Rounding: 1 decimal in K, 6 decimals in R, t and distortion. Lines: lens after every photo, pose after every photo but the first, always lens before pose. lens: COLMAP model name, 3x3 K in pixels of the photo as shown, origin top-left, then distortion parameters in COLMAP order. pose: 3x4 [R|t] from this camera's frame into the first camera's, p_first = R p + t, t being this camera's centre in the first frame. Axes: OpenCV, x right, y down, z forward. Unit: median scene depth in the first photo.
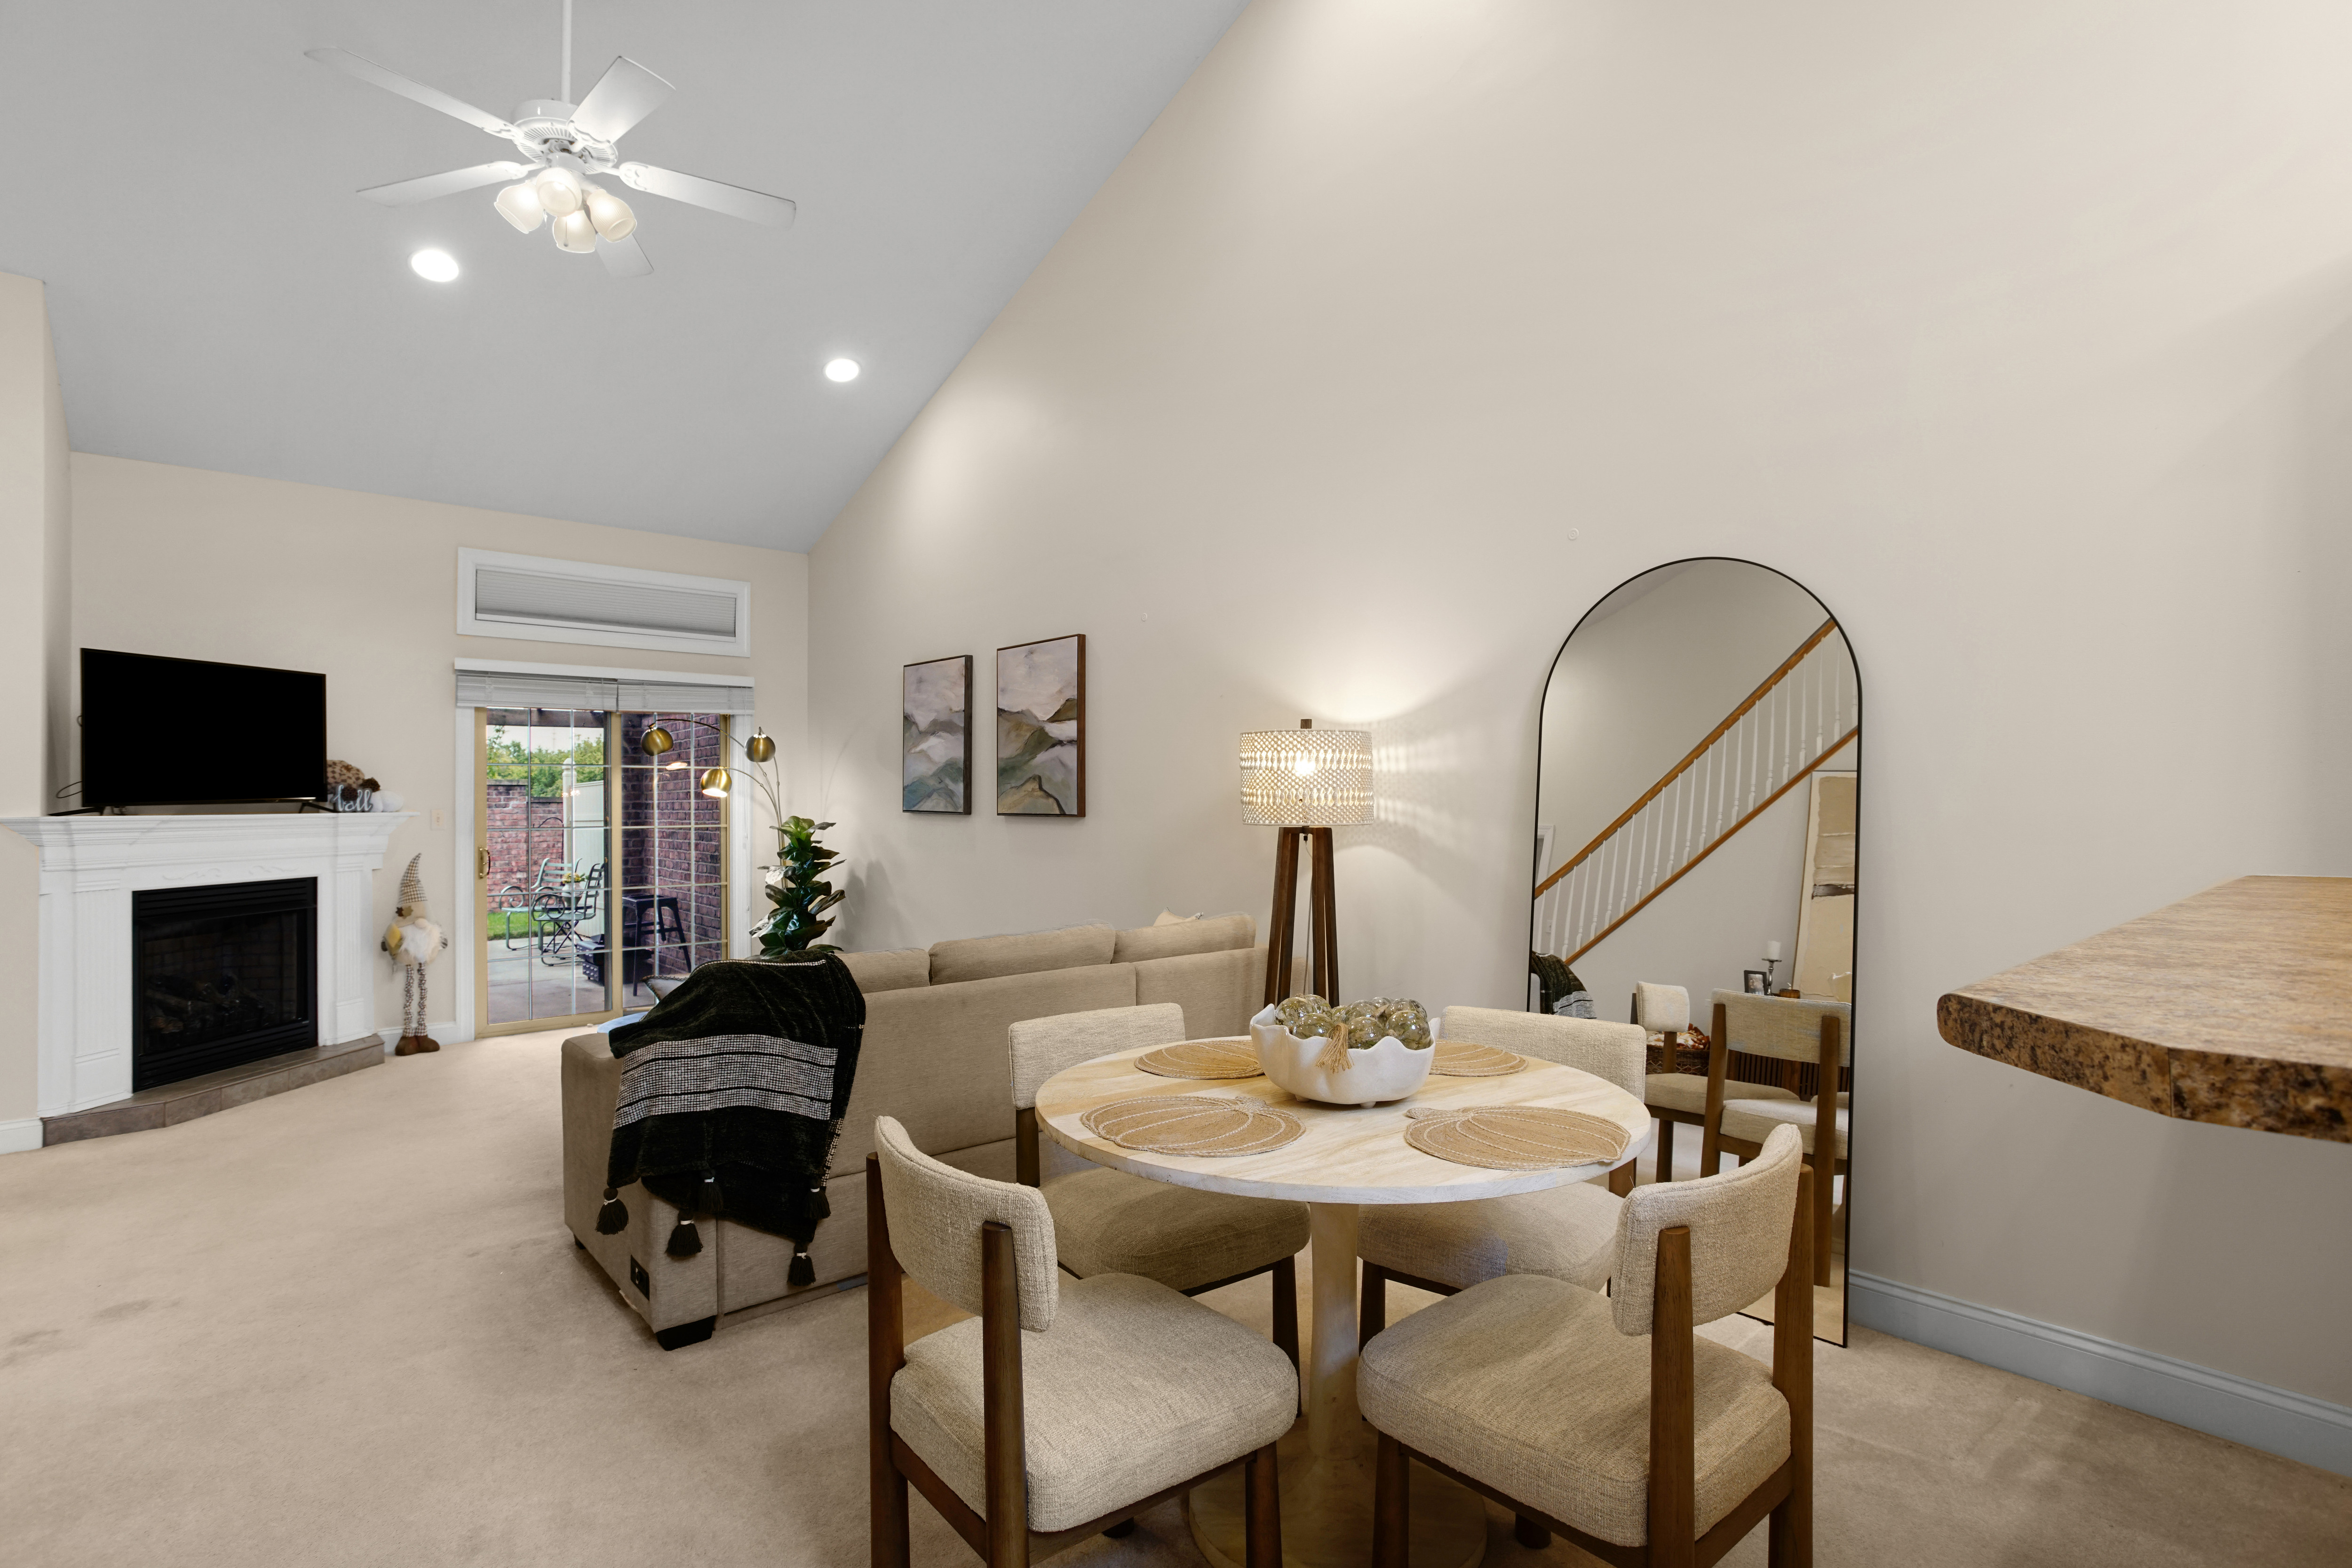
lens RADIAL K [[1150.9, 0, 1176.4], [0, 1150.9, 799.9], [0, 0, 1]] dist [-0.046921, 0.029603]
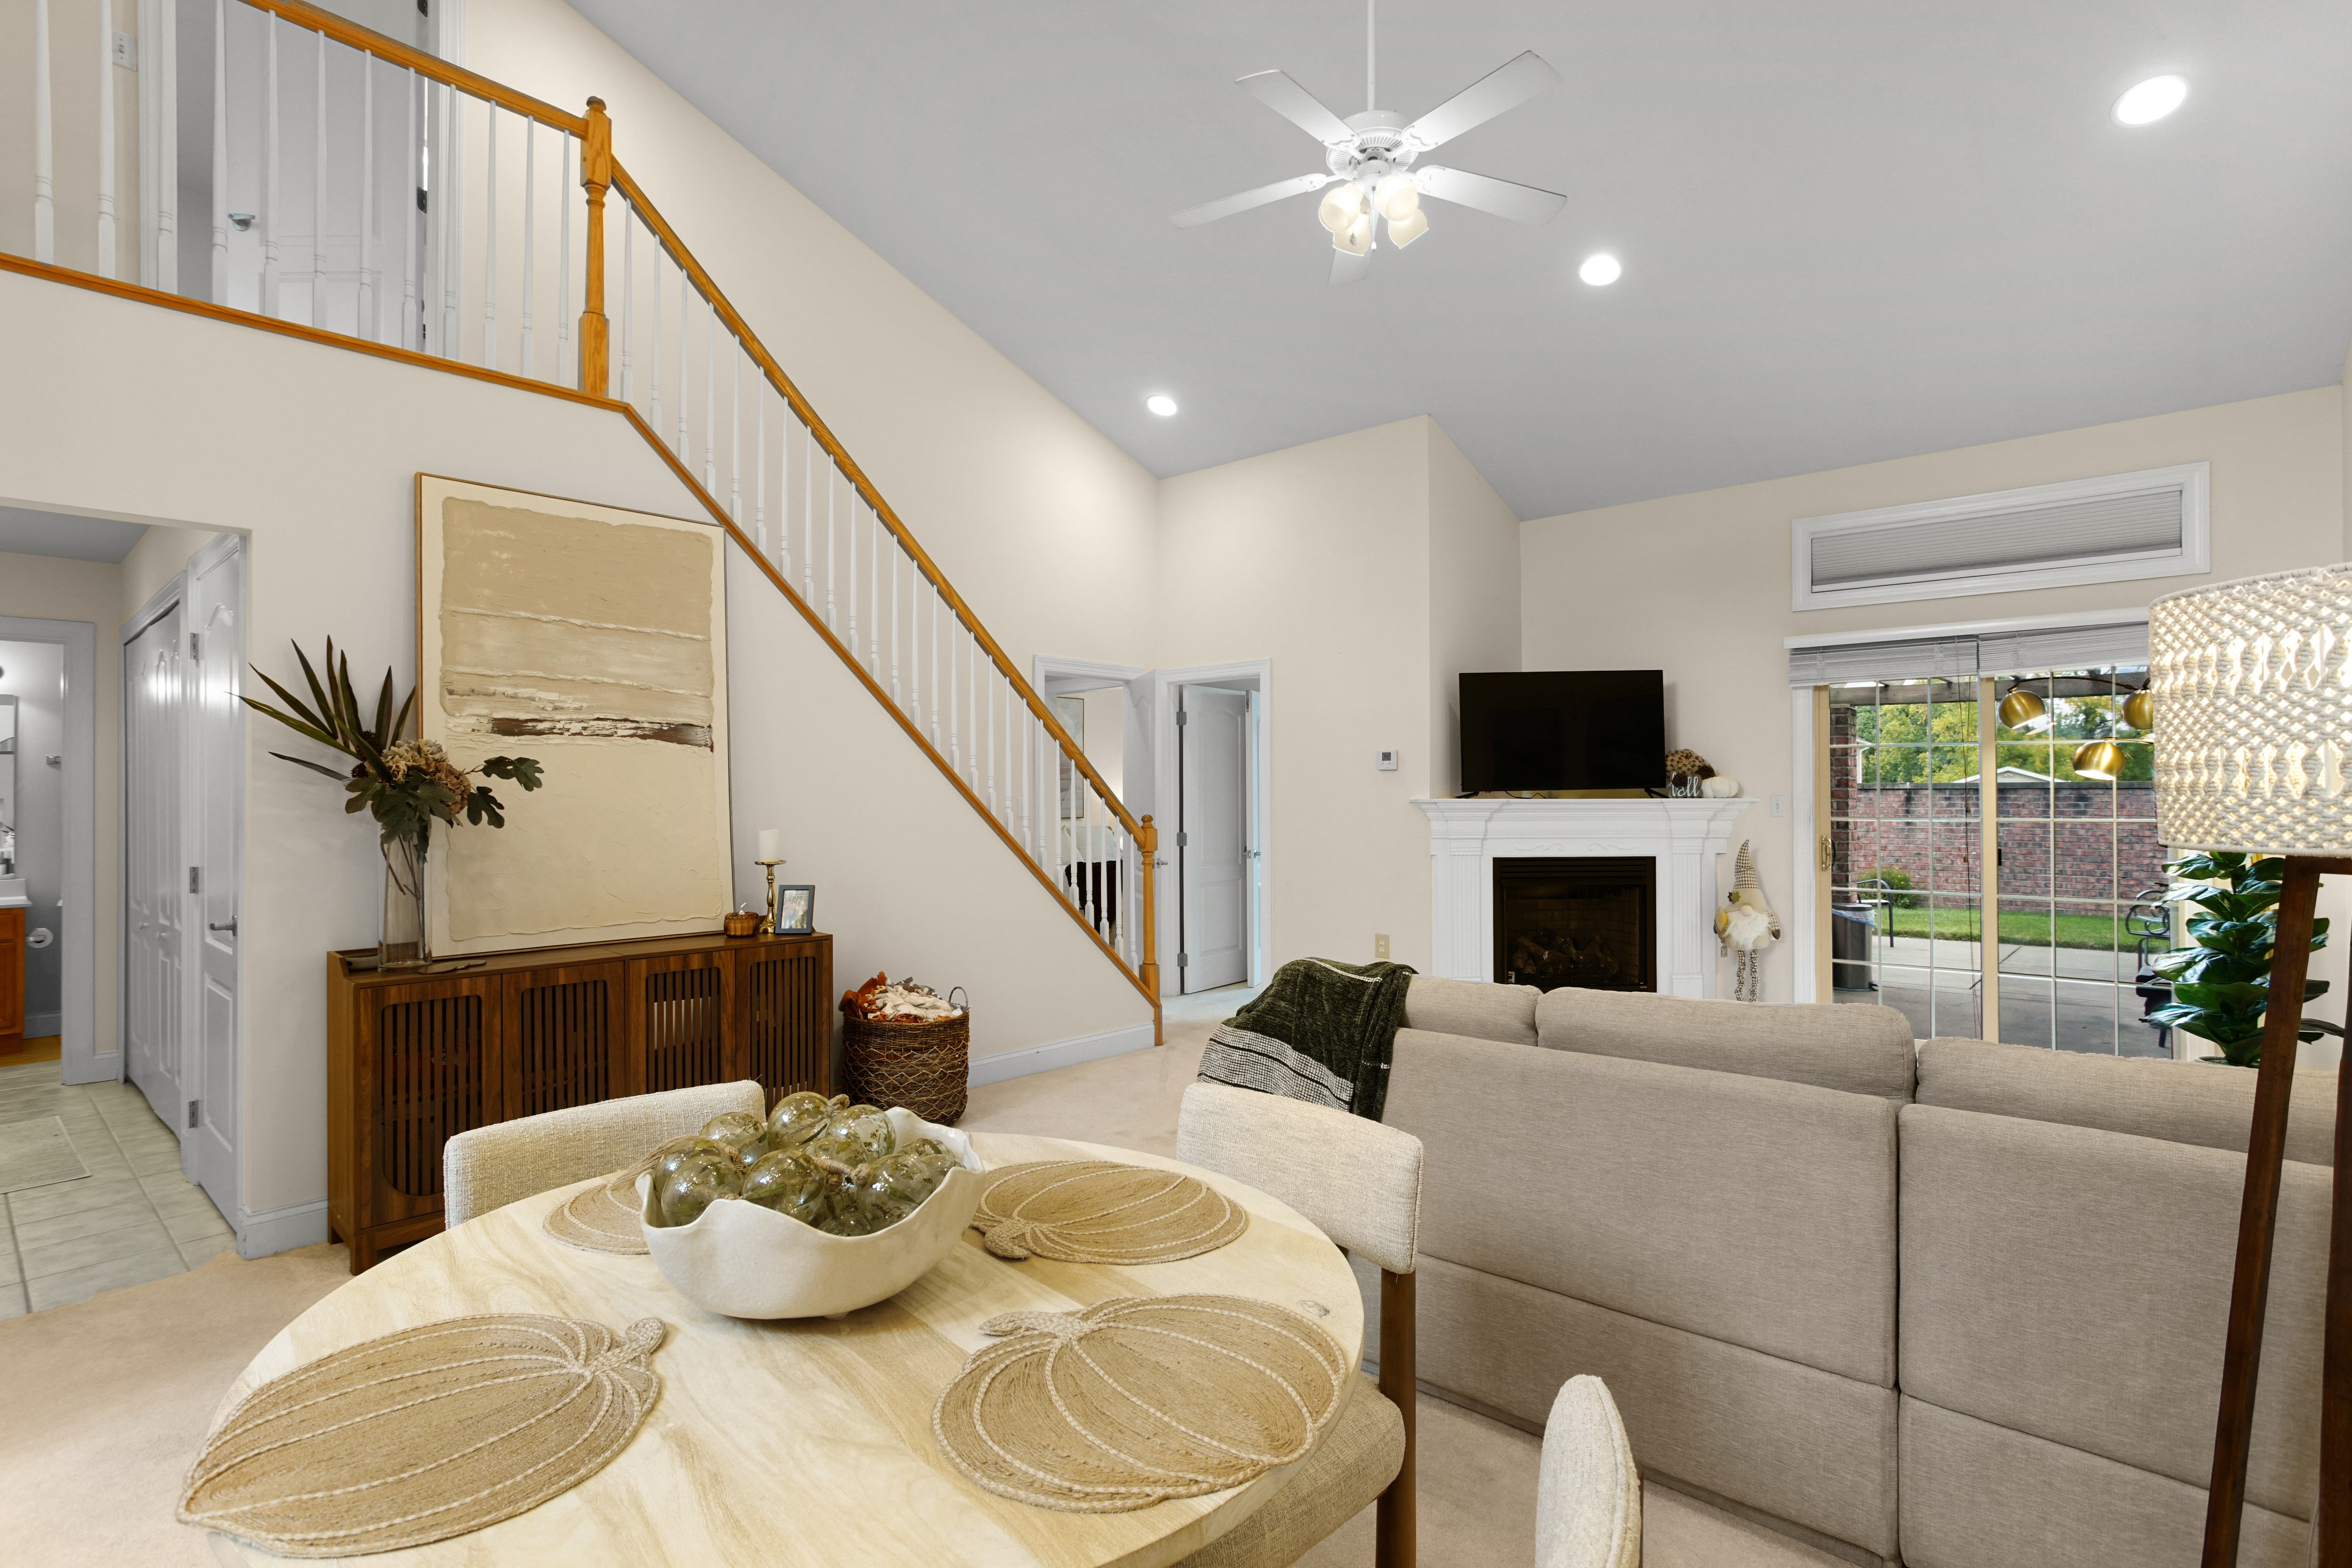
lens RADIAL K [[1150.9, 0, 1173.8], [0, 1150.9, 790.3], [0, 0, 1]] dist [-0.046921, 0.029603]
pose [[0.126269, 0.002252, -0.991994, 0.313528], [0.002344, 0.999994, 0.002568, 0.000070], [0.991993, -0.002649, 0.126263, 0.459539]]
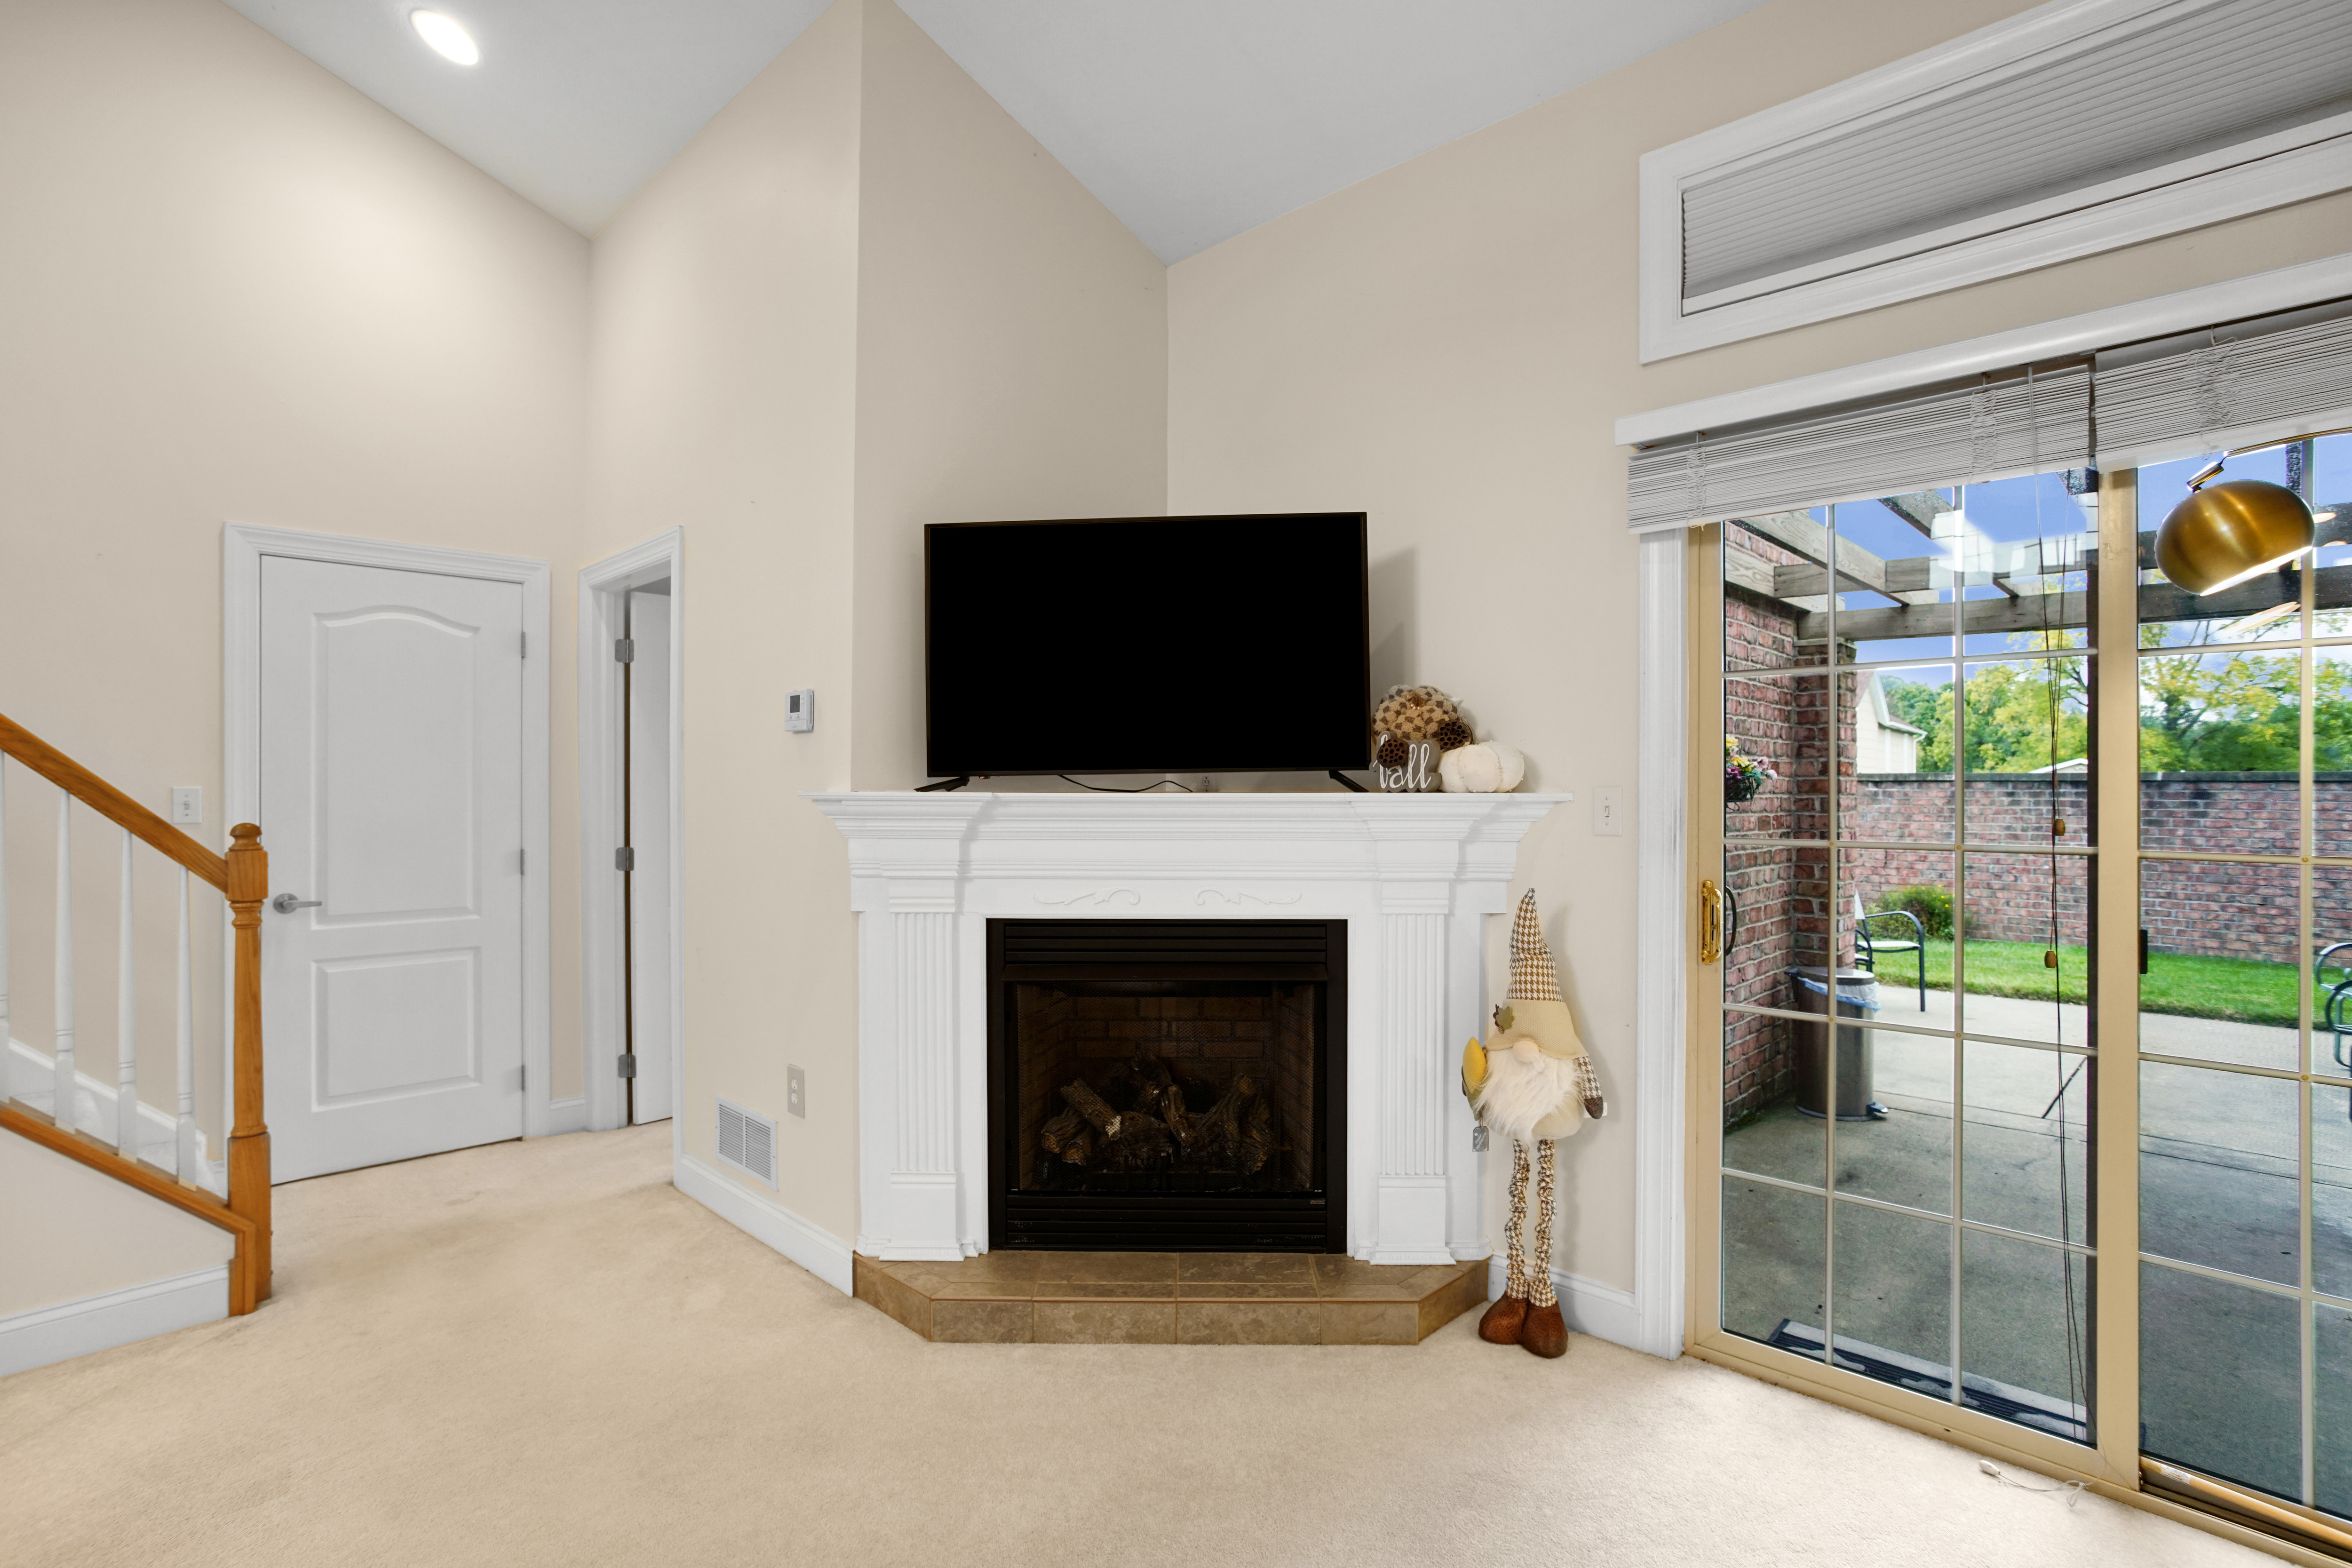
lens RADIAL K [[1150.9, 0, 1172.2], [0, 1150.9, 792.5], [0, 0, 1]] dist [-0.046921, 0.029603]
pose [[0.087213, 0.013030, -0.996104, -0.300050], [-0.002064, 0.999915, 0.012899, 0.006033], [0.996188, 0.000931, 0.087232, 1.007491]]
